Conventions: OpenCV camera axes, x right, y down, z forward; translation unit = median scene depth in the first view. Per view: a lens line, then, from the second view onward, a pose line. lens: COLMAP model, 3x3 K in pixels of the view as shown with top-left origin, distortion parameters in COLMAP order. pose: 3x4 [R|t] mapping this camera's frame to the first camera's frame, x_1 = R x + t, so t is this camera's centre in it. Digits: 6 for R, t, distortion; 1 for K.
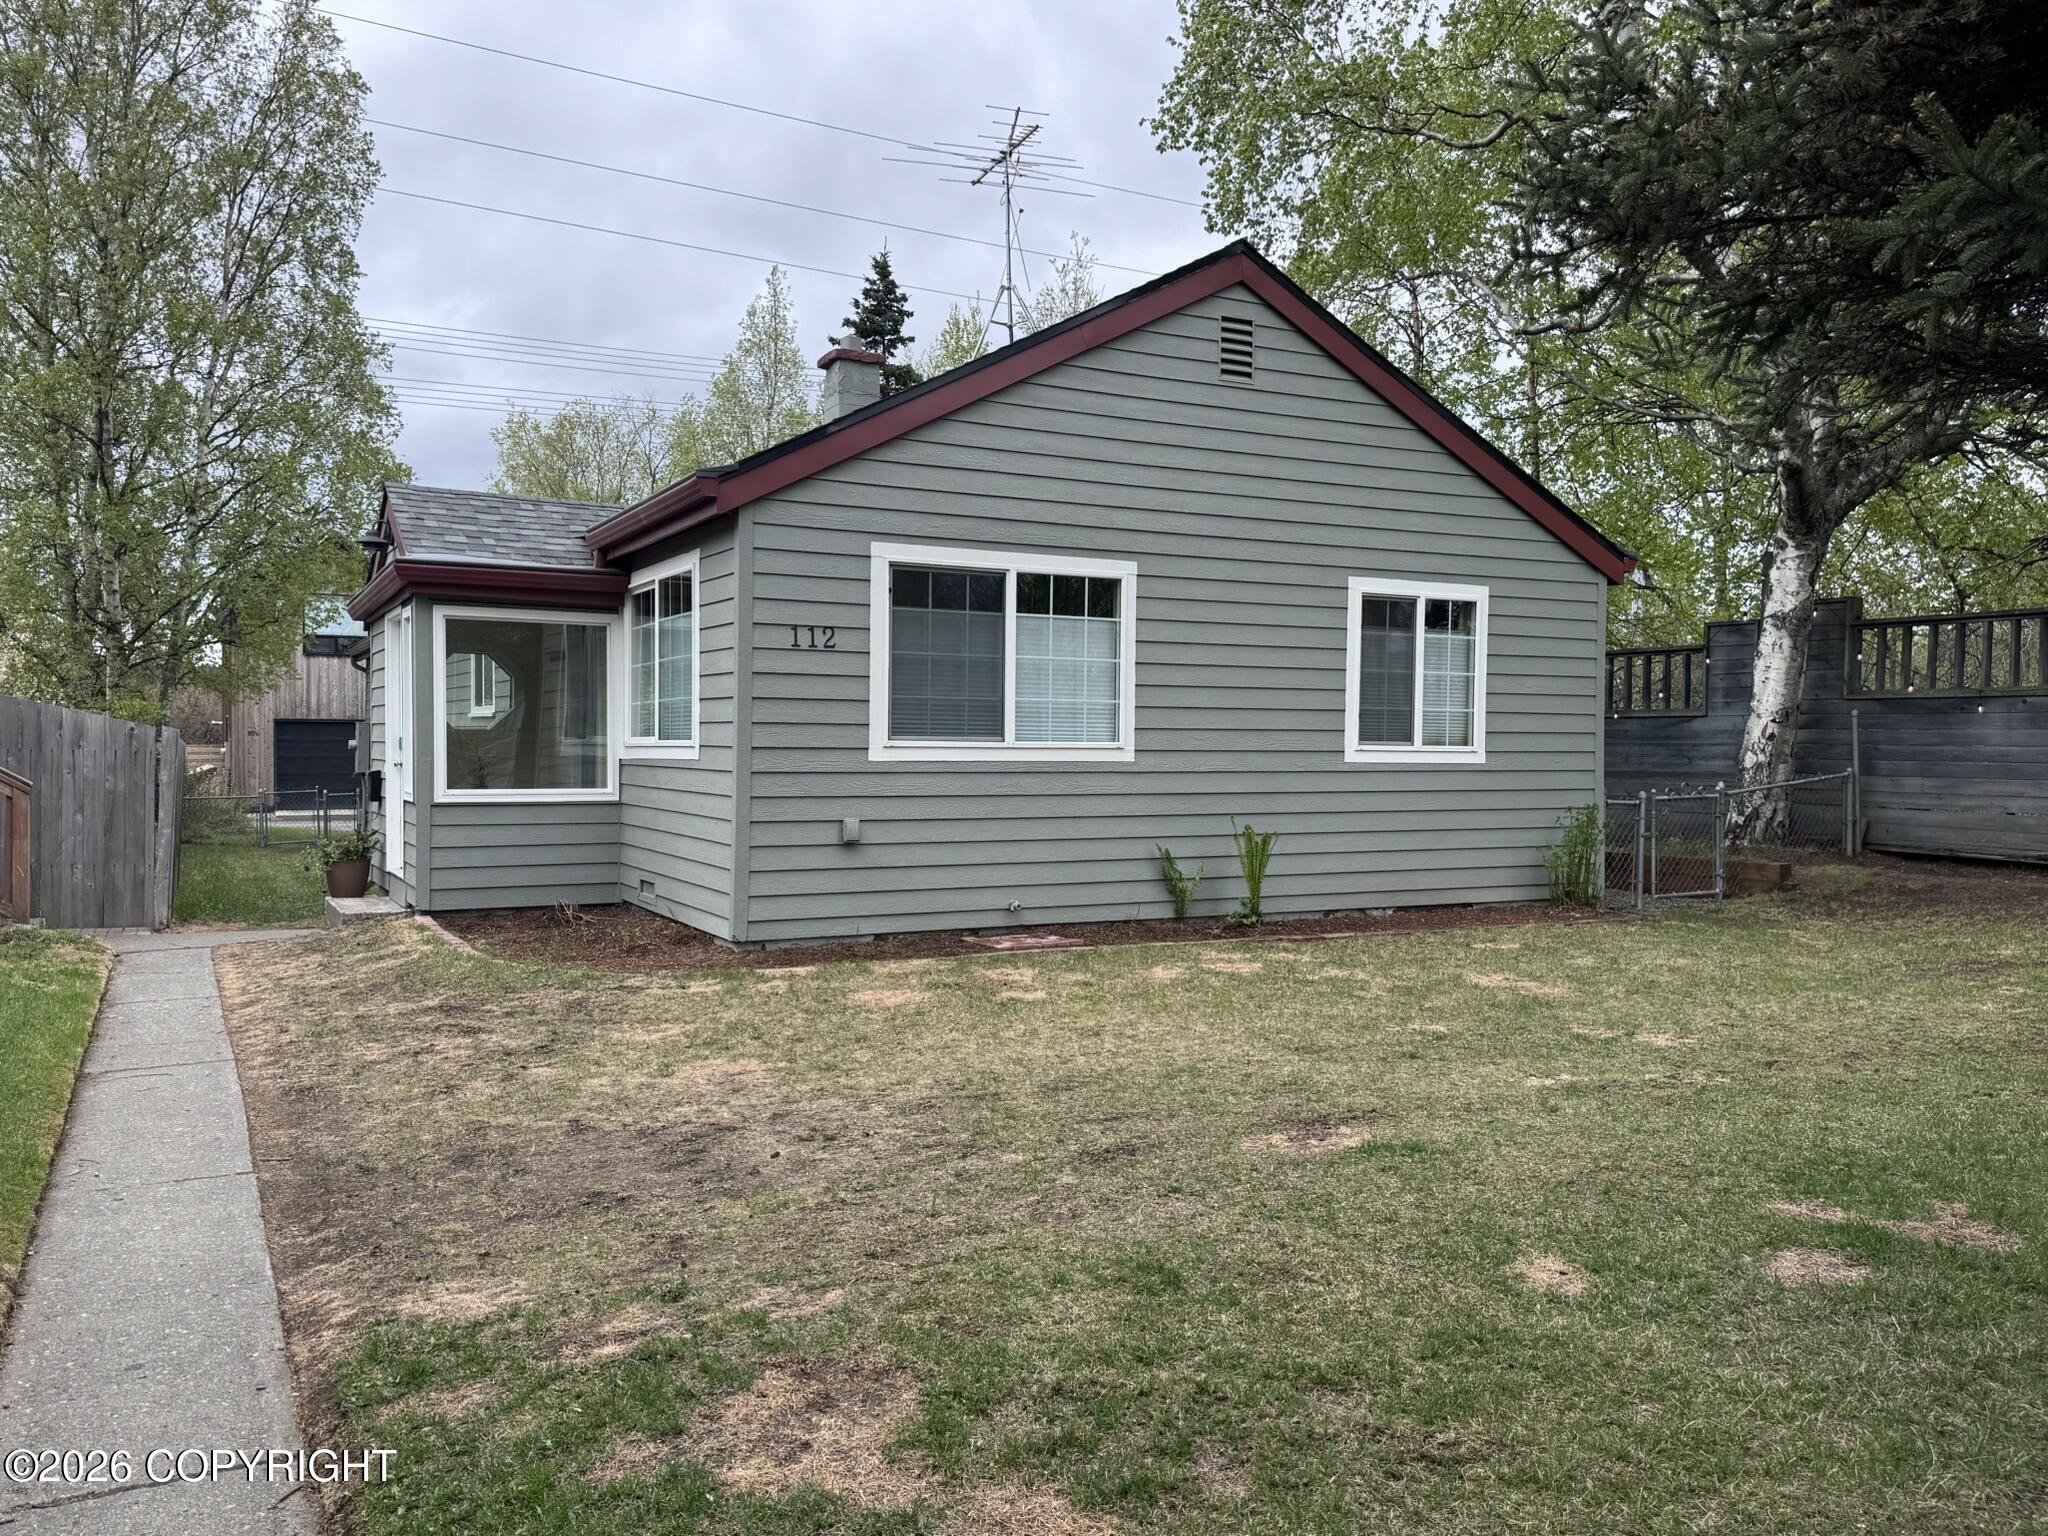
lens RADIAL K [[1576.9, 0, 1019.5], [0, 1576.9, 770.0], [0, 0, 1]] dist [0.209739, -0.445540]
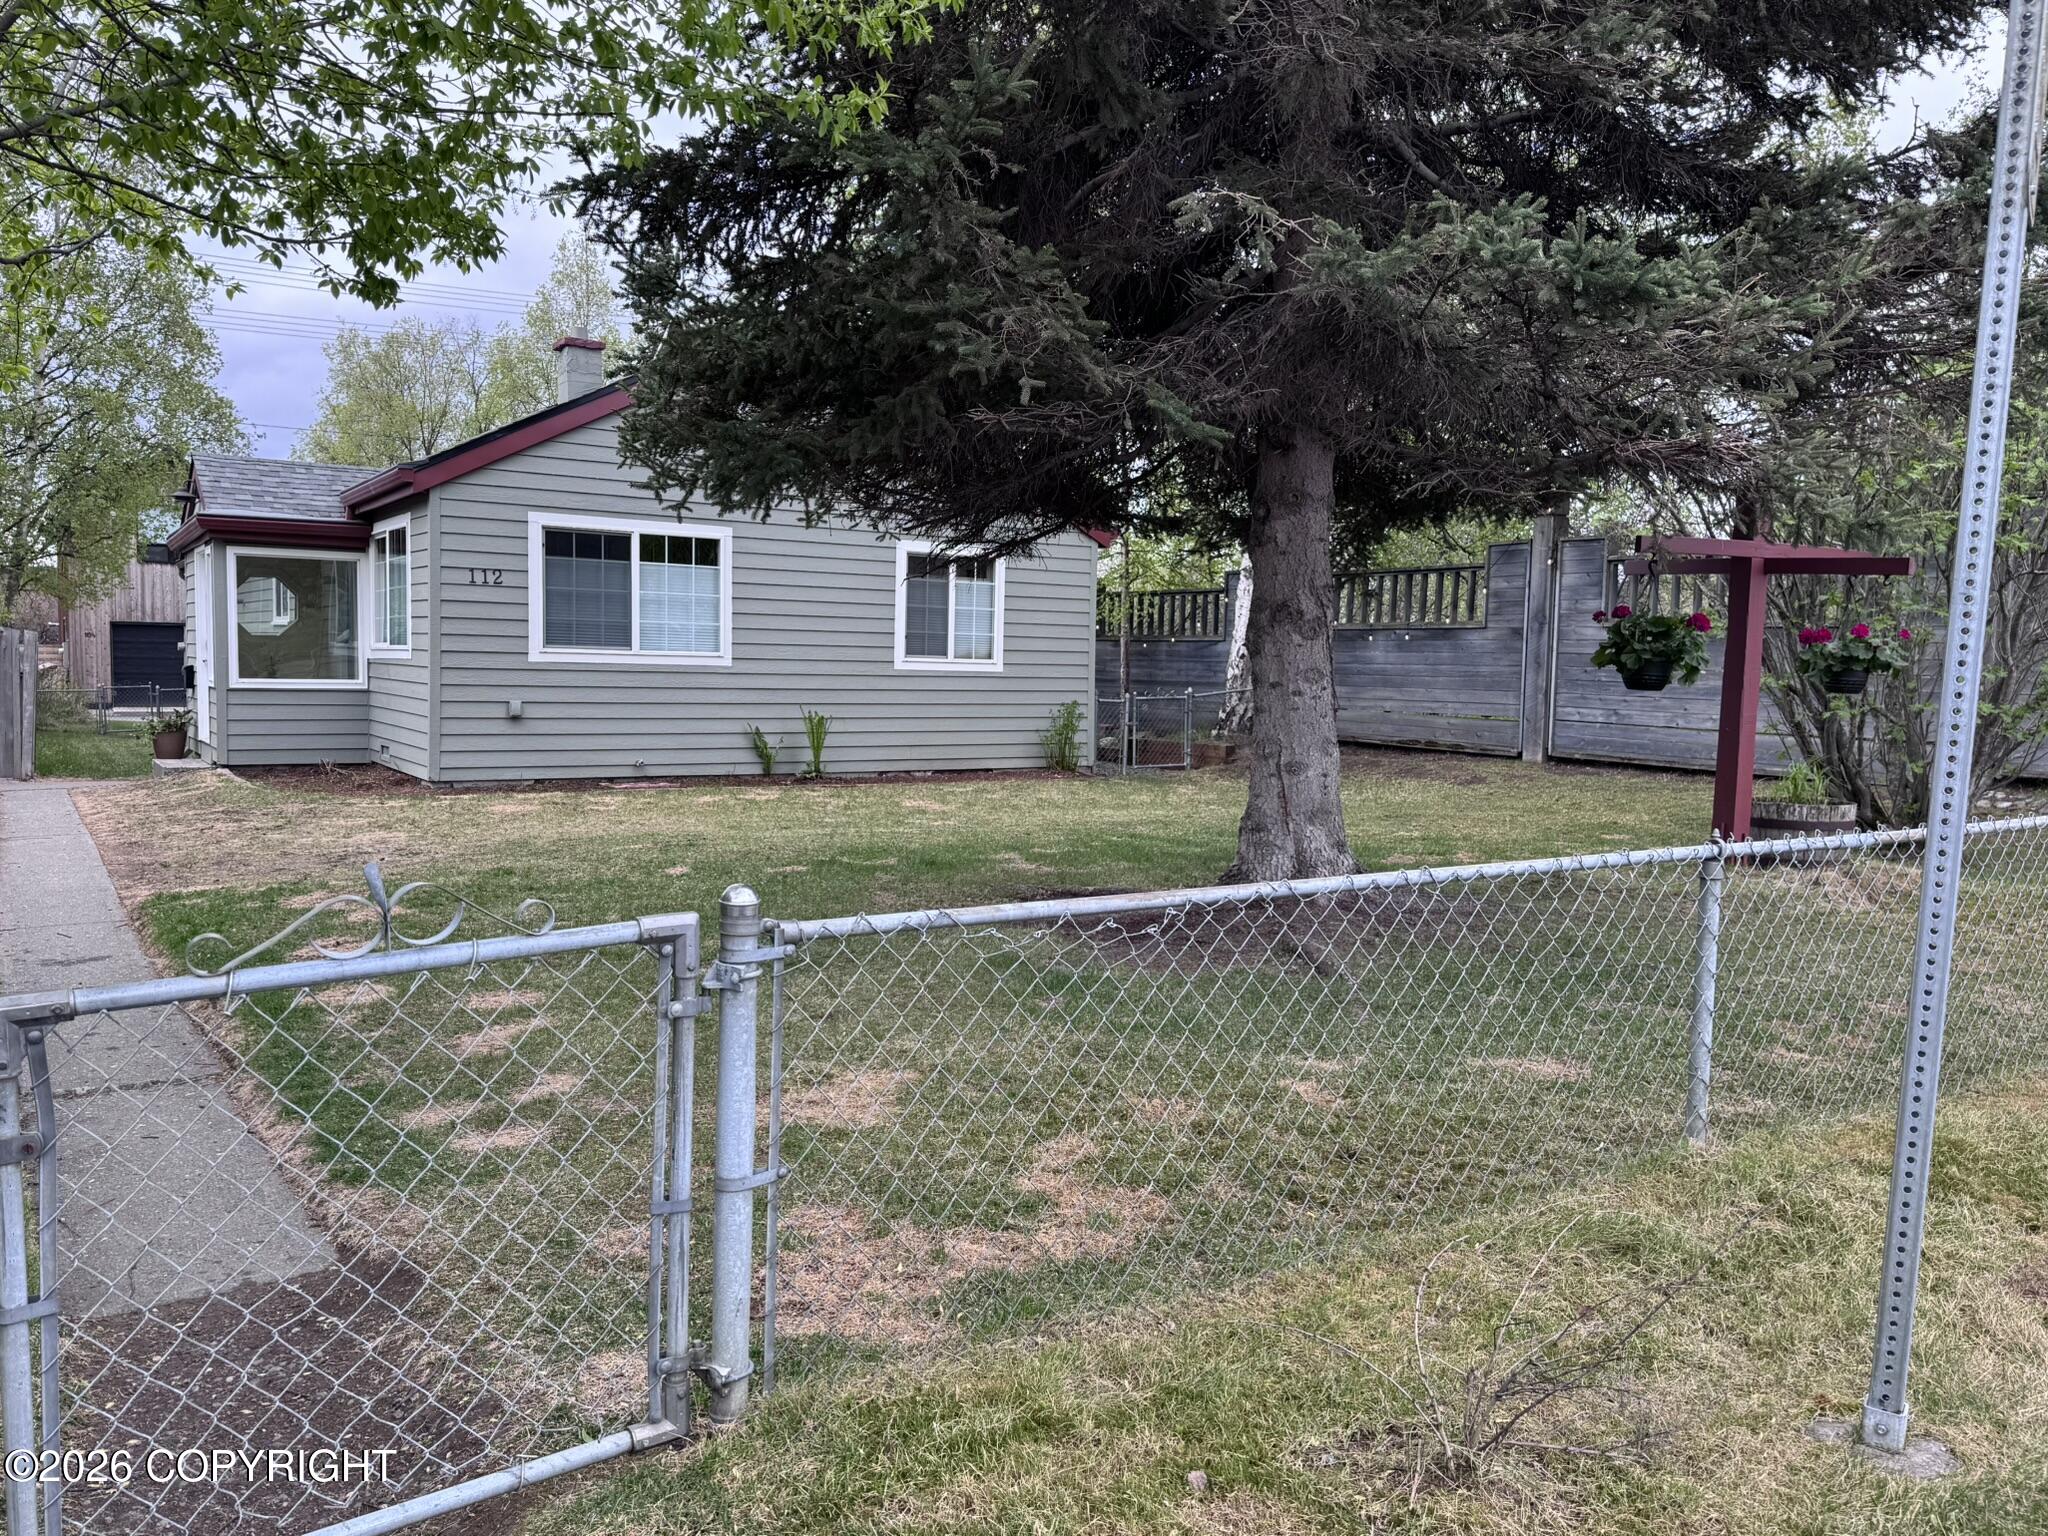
lens RADIAL K [[1594.1, 0, 1053.5], [0, 1594.1, 791.9], [0, 0, 1]] dist [0.092844, -0.153152]
pose [[0.995503, 0.005889, 0.094549, 0.211741], [-0.012186, 0.997734, 0.066171, 0.008548], [-0.093945, -0.067025, 0.993319, -0.456609]]
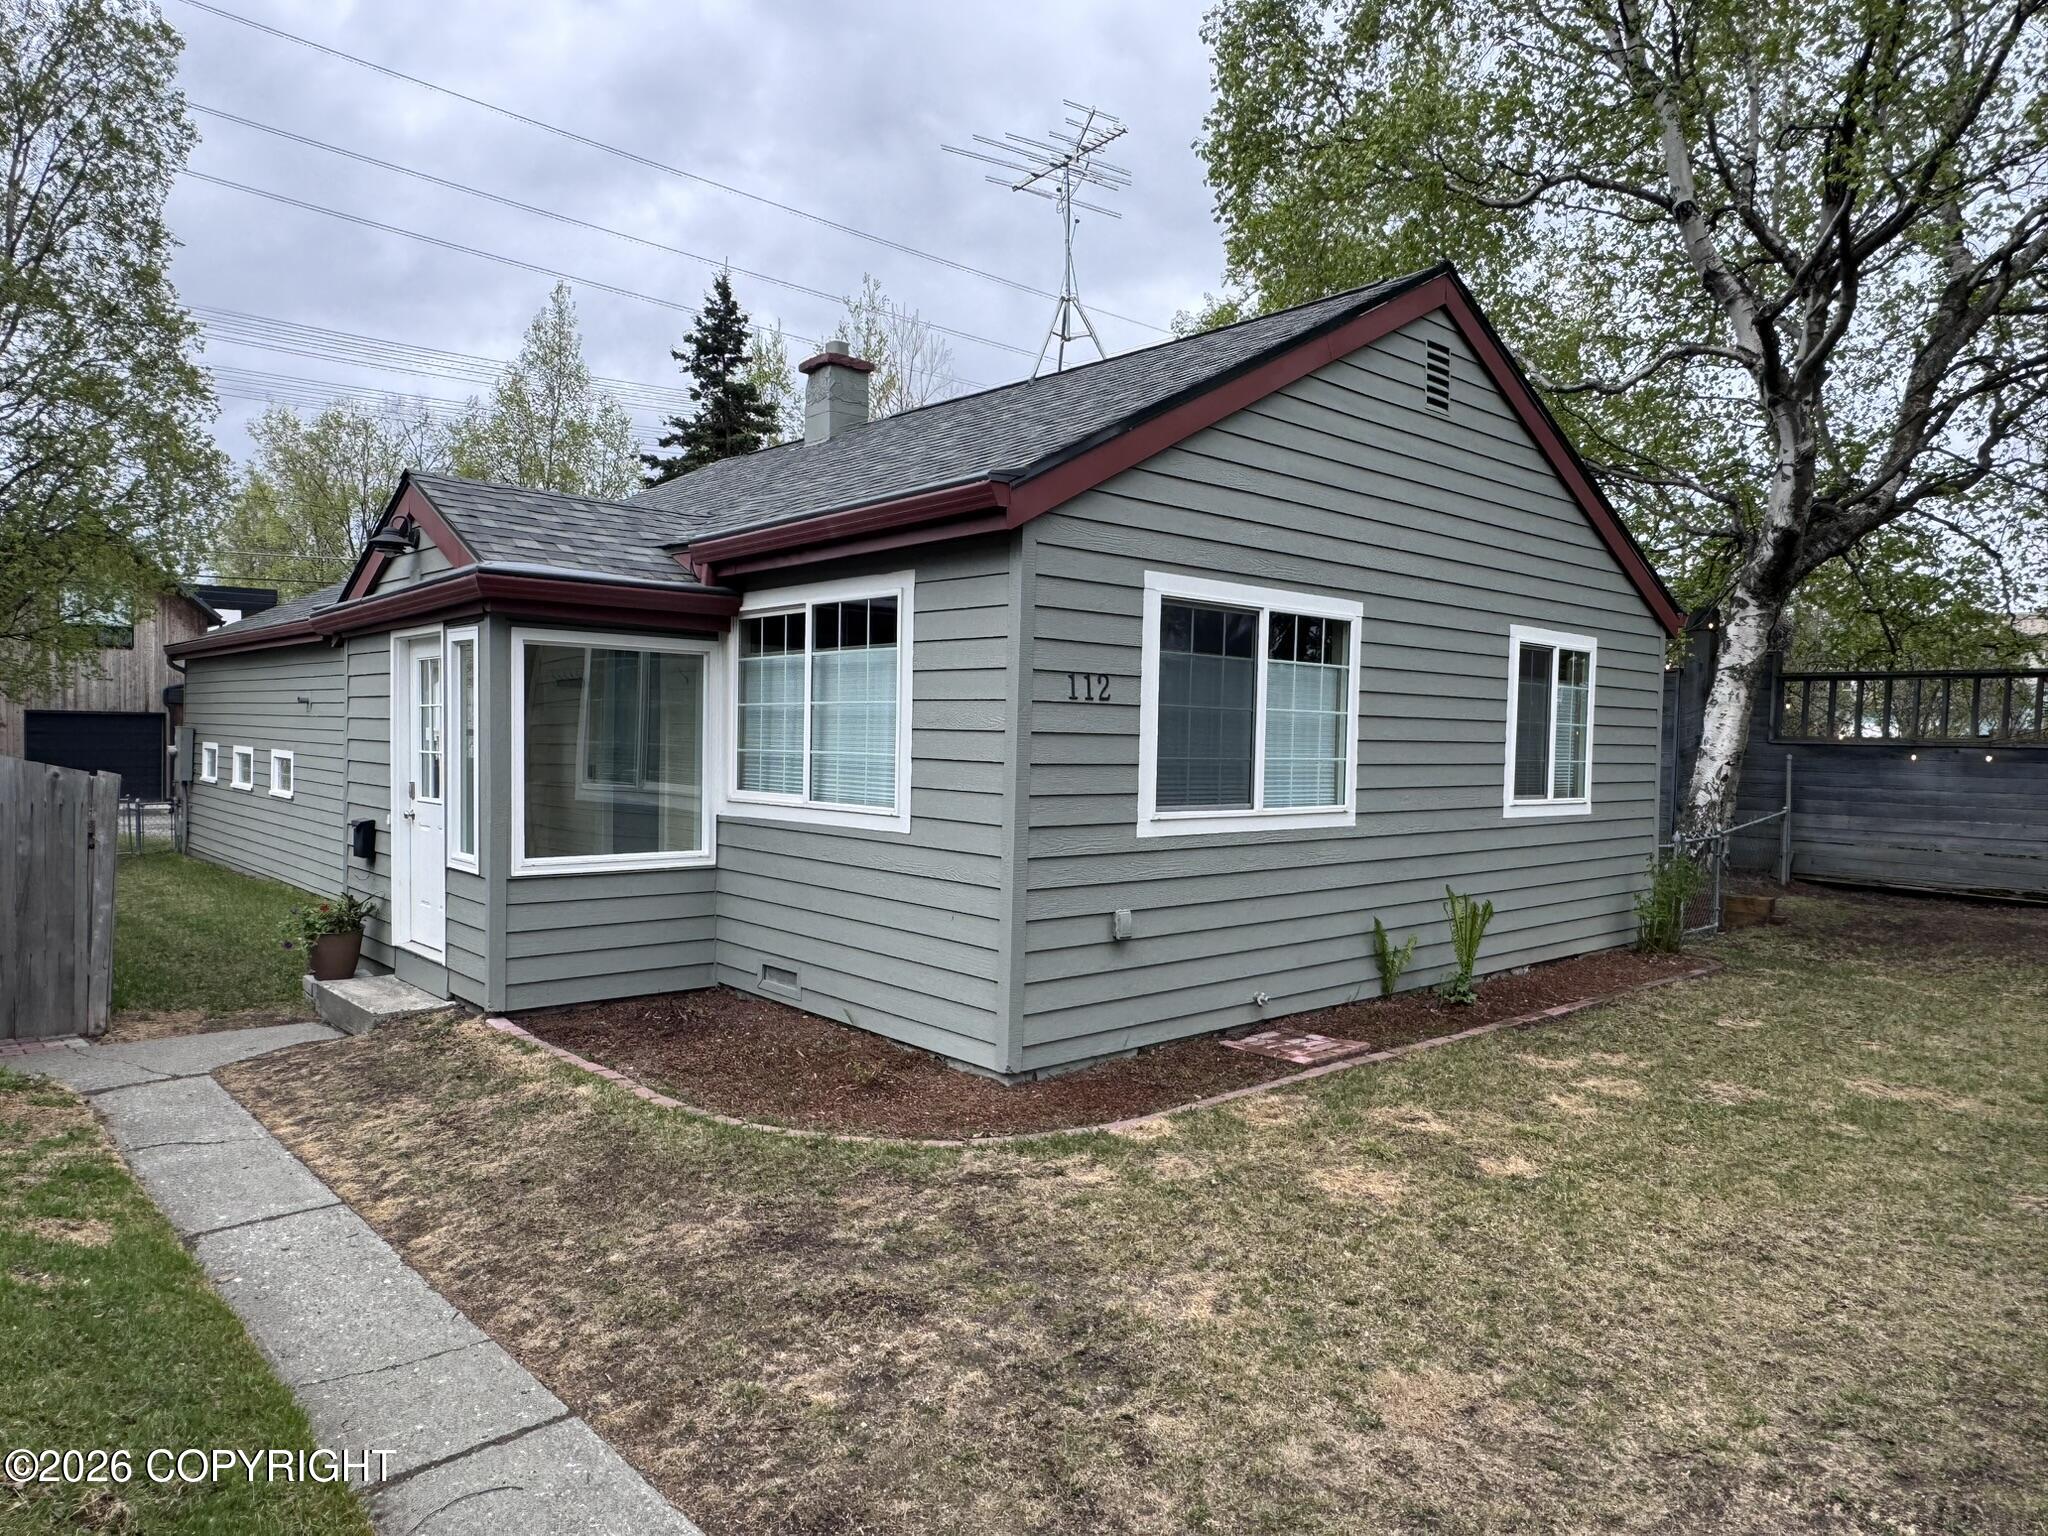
lens RADIAL K [[1327.8, 0, 1017.2], [0, 1327.8, 777.7], [0, 0, 1]] dist [0.002151, -0.002571]
pose [[0.970178, 0.003943, 0.242363, -0.273080], [-0.008978, 0.999766, 0.019671, -0.042394], [-0.242229, -0.021260, 0.969986, 0.296219]]
